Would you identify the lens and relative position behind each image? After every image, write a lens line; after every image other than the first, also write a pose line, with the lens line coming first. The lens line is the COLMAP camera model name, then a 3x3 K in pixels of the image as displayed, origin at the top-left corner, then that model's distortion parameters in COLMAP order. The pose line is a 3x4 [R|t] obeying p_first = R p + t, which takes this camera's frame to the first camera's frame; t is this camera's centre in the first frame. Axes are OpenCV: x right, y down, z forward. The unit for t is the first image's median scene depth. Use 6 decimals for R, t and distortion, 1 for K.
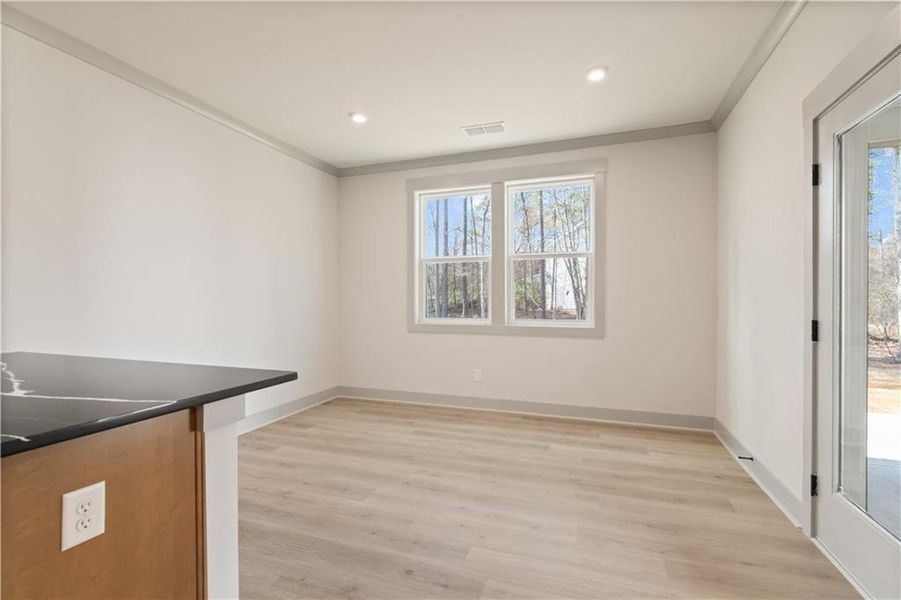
lens RADIAL K [[402.3, 0, 453.7], [0, 402.3, 298.3], [0, 0, 1]] dist [0.001836, 0.000274]
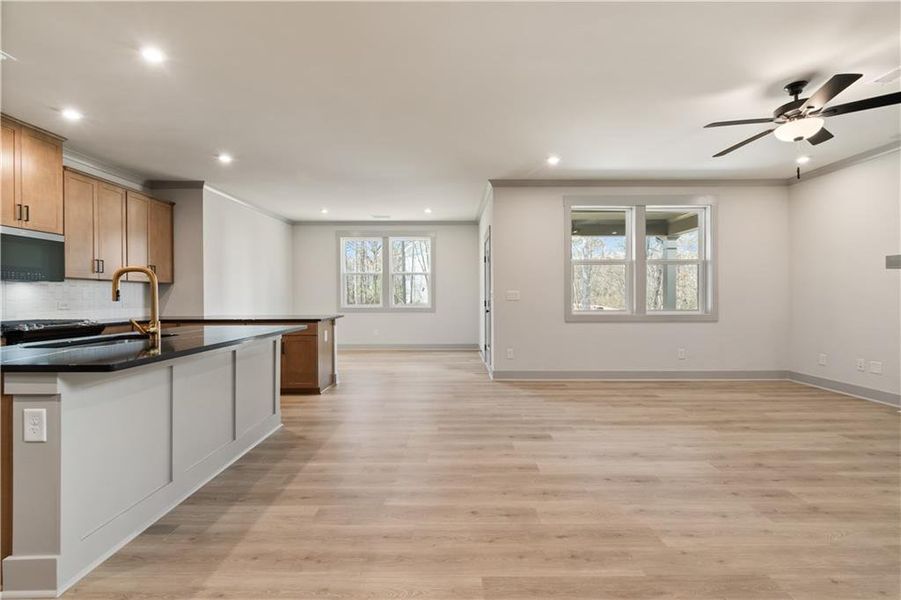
lens RADIAL K [[402.3, 0, 453.7], [0, 402.3, 298.3], [0, 0, 1]] dist [0.001836, 0.000274]
pose [[0.941023, -0.008087, 0.338246, -0.117558], [0.003773, 0.999903, 0.013410, -0.002373], [-0.338321, -0.011342, 0.940962, -0.472011]]
